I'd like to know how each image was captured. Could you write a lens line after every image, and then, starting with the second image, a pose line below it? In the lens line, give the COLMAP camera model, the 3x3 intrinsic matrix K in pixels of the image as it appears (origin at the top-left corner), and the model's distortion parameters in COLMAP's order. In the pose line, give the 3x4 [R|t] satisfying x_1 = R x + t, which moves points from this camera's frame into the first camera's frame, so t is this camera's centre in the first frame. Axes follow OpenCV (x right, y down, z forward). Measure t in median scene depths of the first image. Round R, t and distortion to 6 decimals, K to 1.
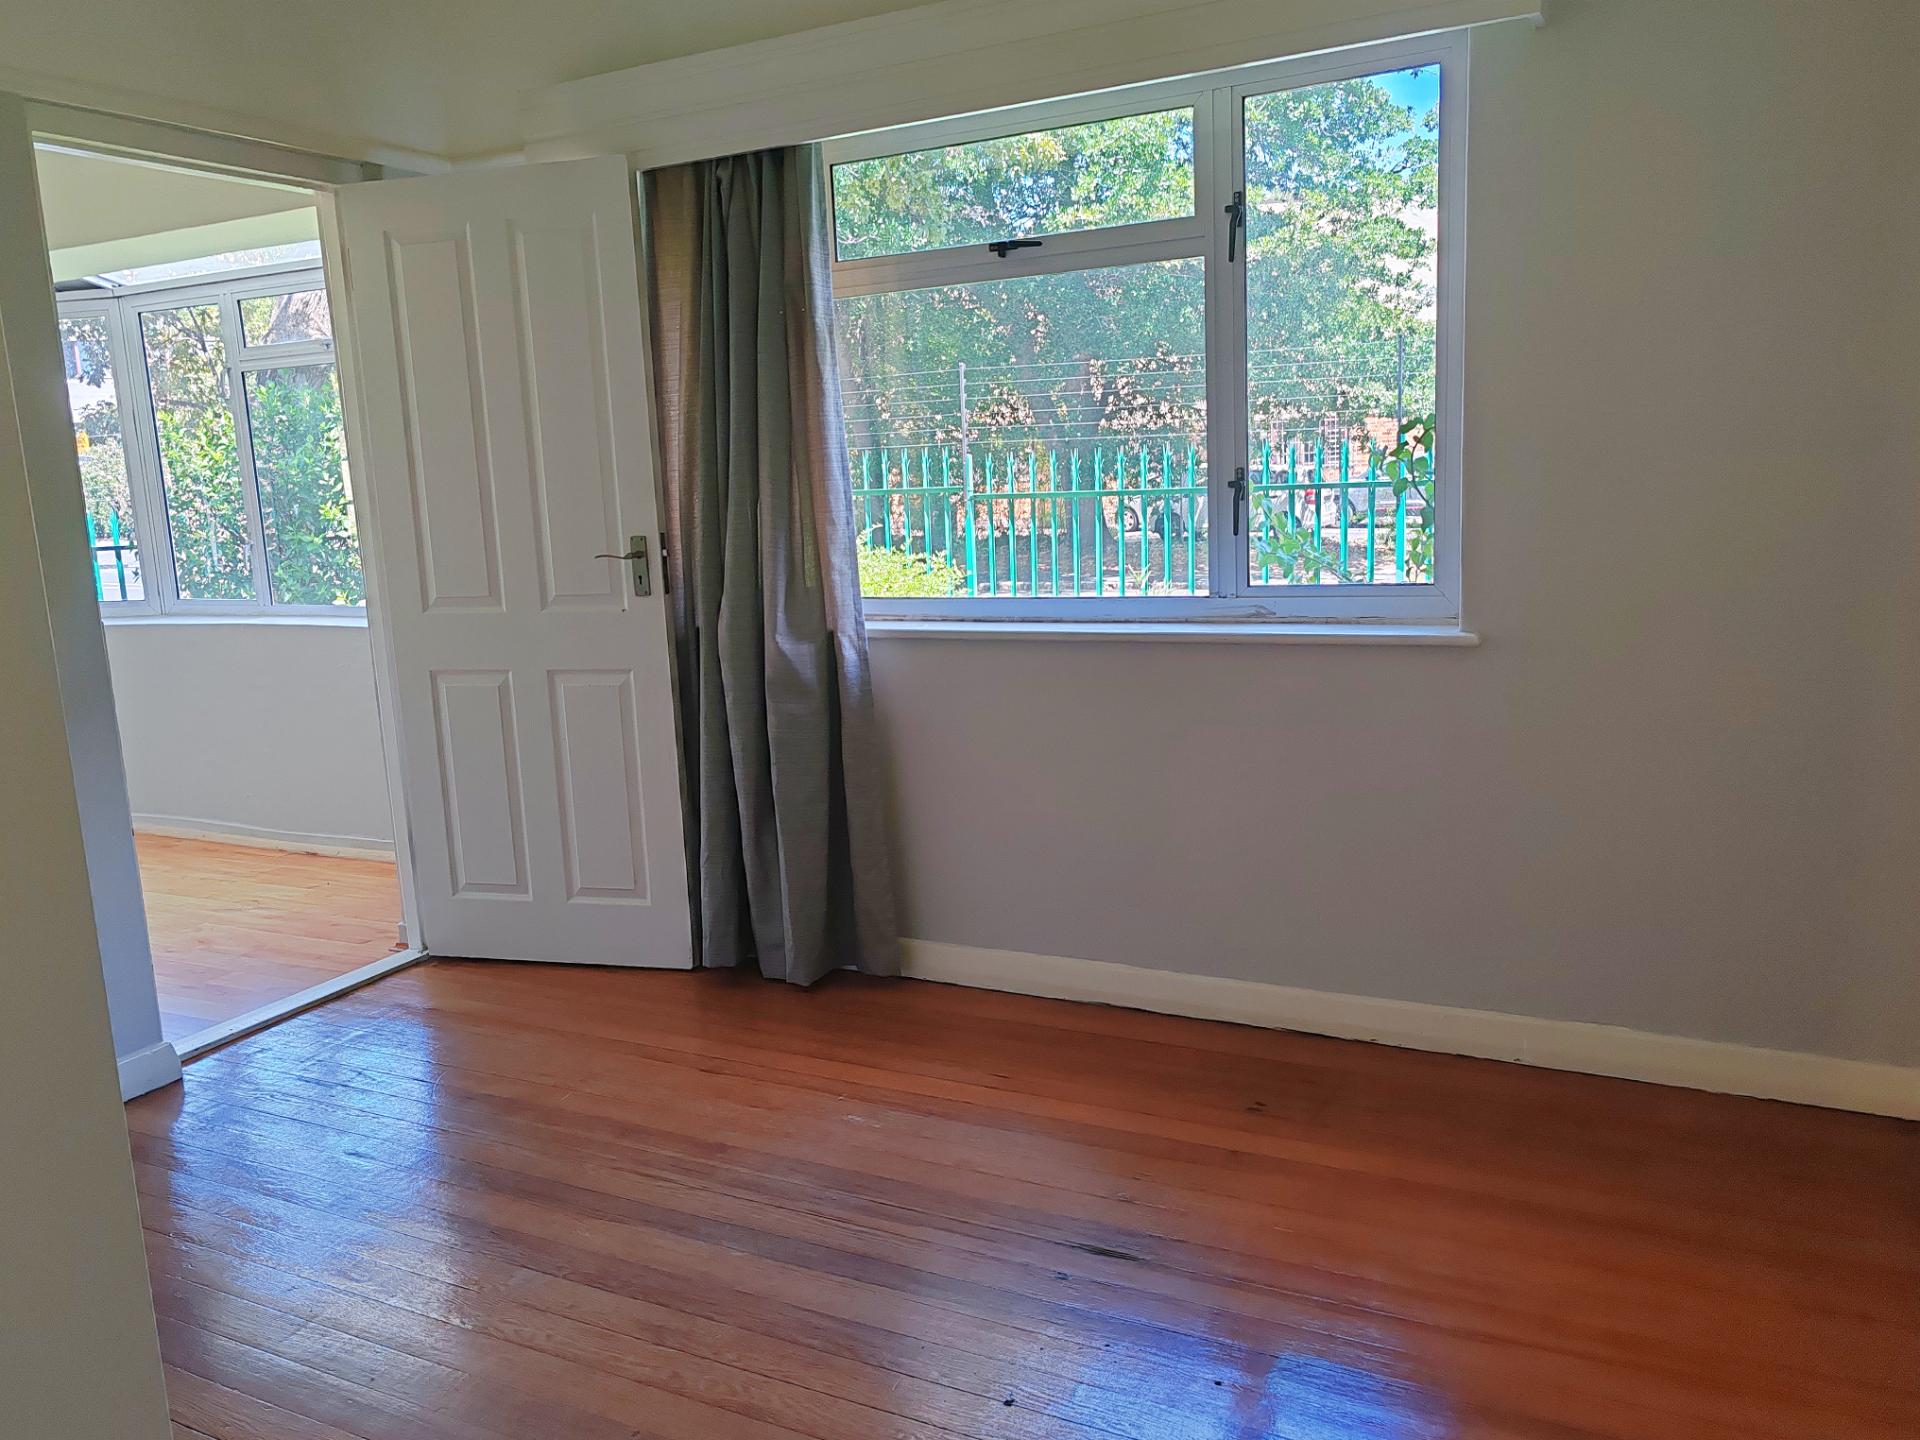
lens RADIAL K [[1466.7, 0, 960.8], [0, 1466.7, 721.0], [0, 0, 1]] dist [0.060593, -0.006719]
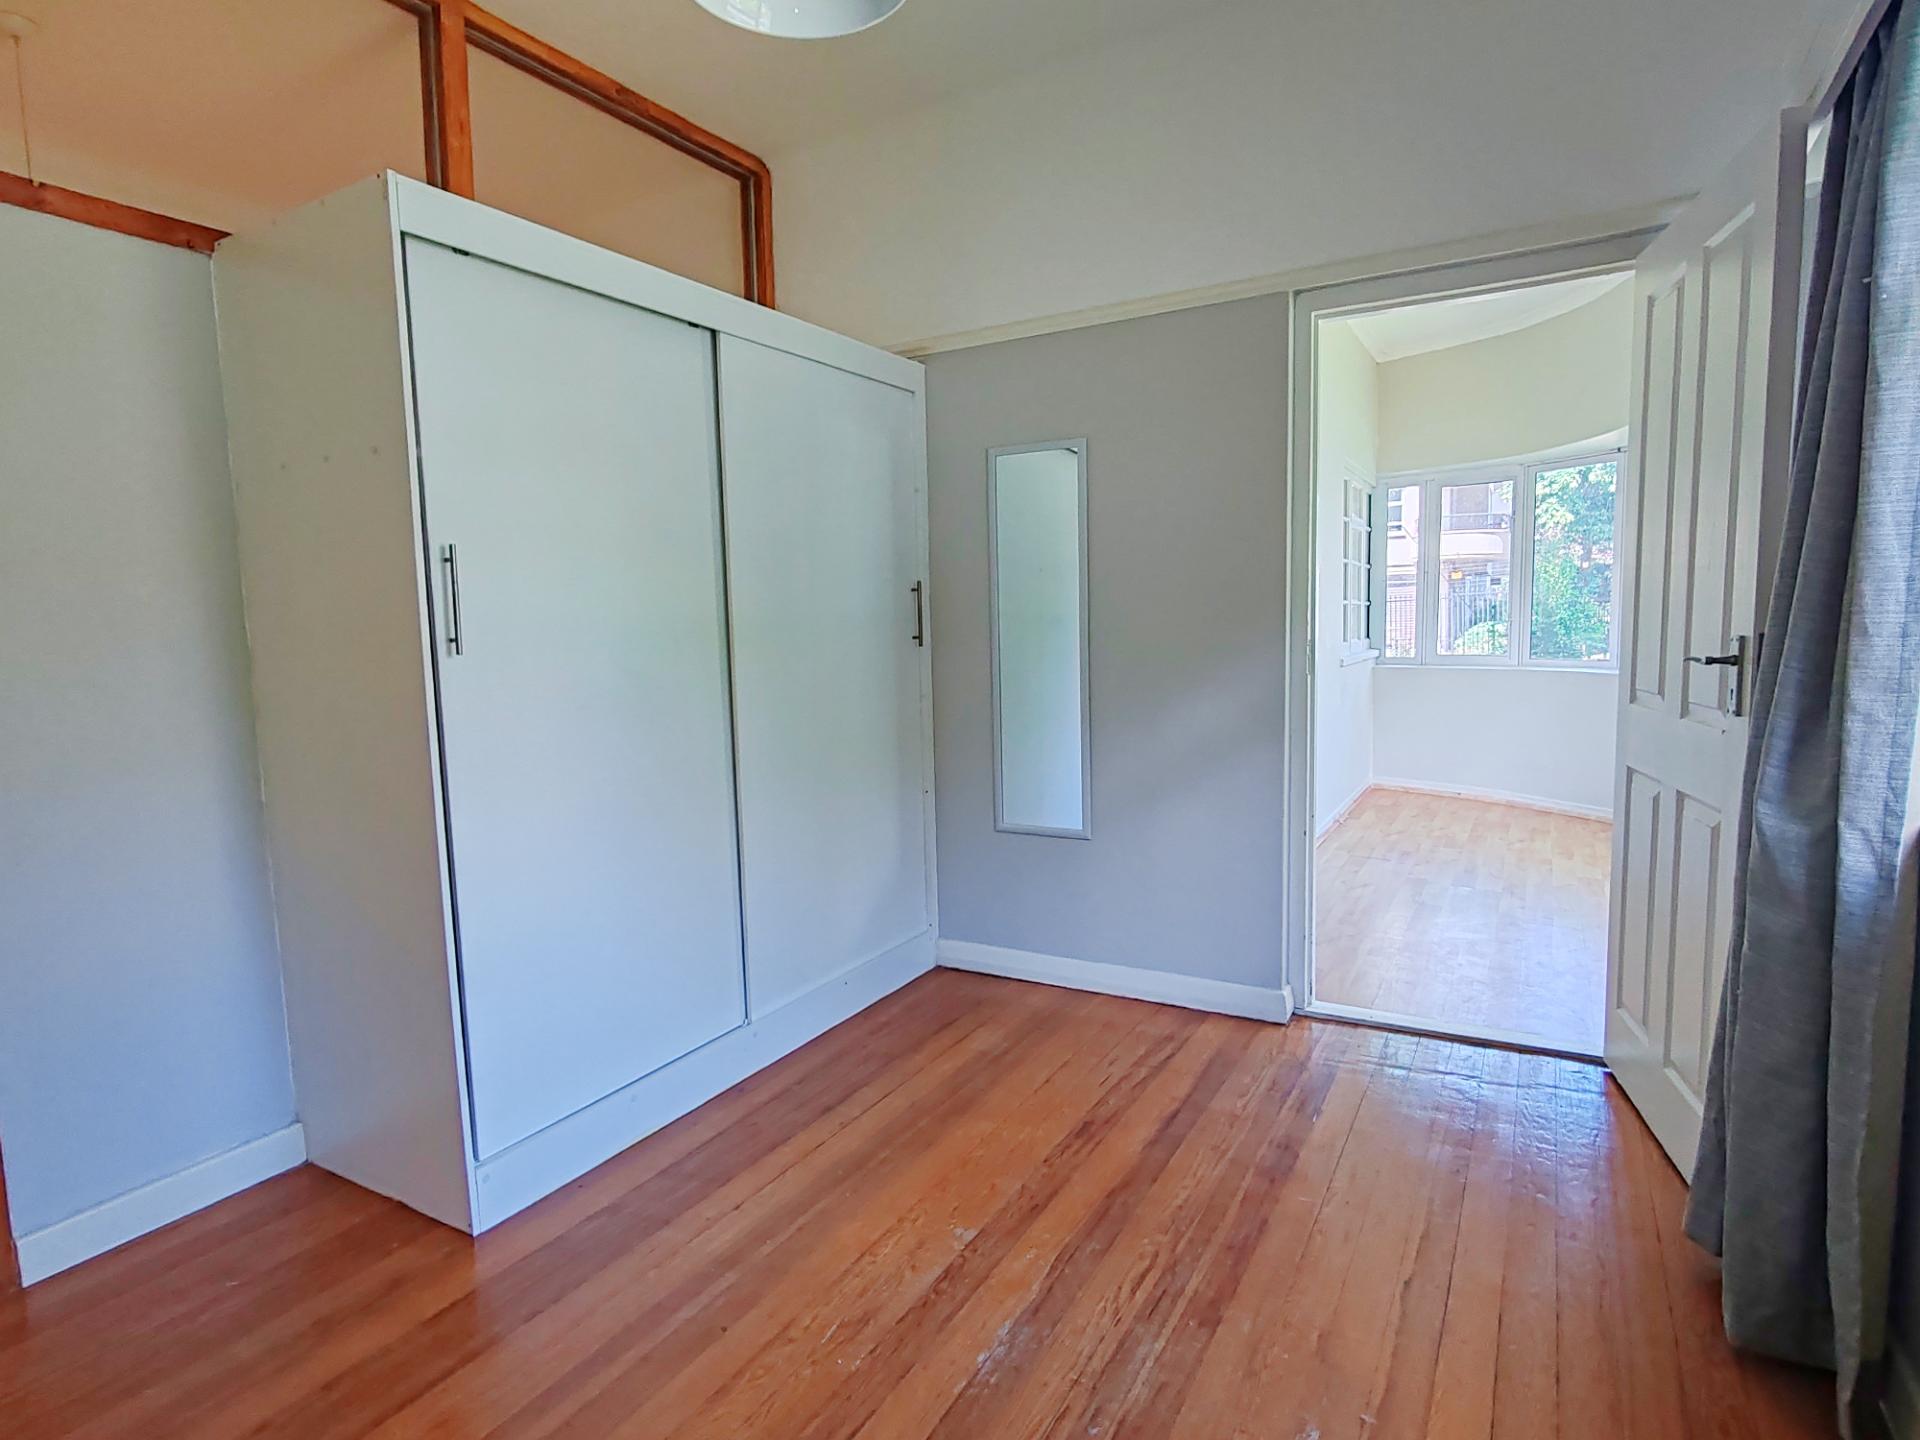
lens RADIAL K [[1034.5, 0, 955.3], [0, 1034.5, 716.1], [0, 0, 1]] dist [0.005878, 0.000544]
pose [[-0.033845, 0.144049, -0.988992, 0.123821], [-0.147815, 0.977954, 0.147500, -0.040960], [0.988436, 0.151180, -0.011806, 0.245726]]
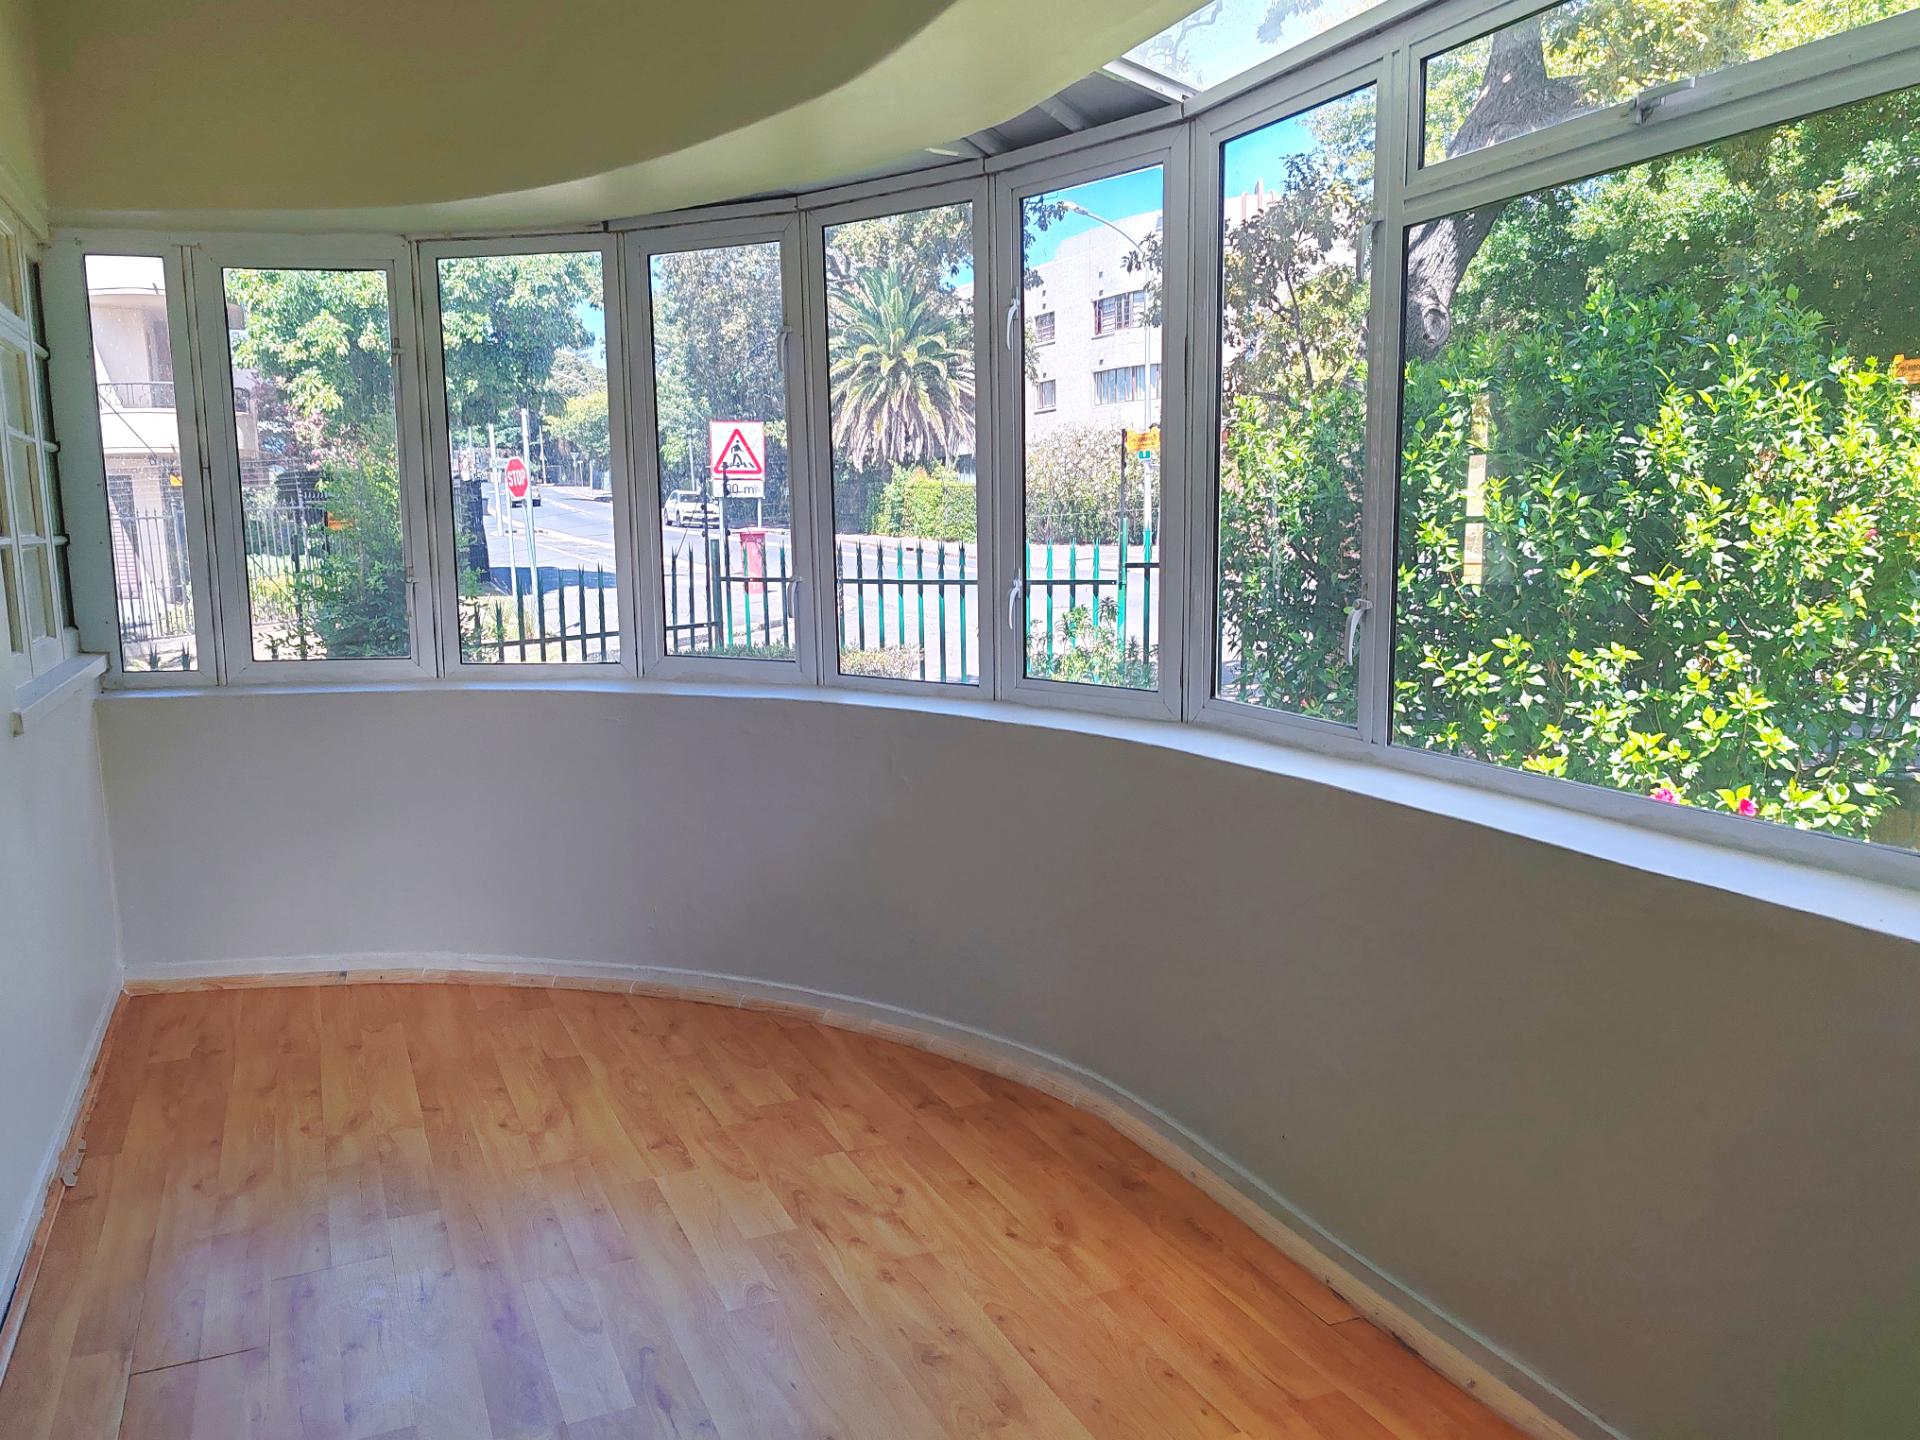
lens RADIAL K [[1466.7, 0, 962.3], [0, 1466.7, 713.9], [0, 0, 1]] dist [0.060593, -0.006719]
pose [[0.784370, 0.119071, -0.608758, -0.175697], [-0.127892, 0.991360, 0.029121, -0.051513], [0.606966, 0.055013, 0.792822, 0.340144]]
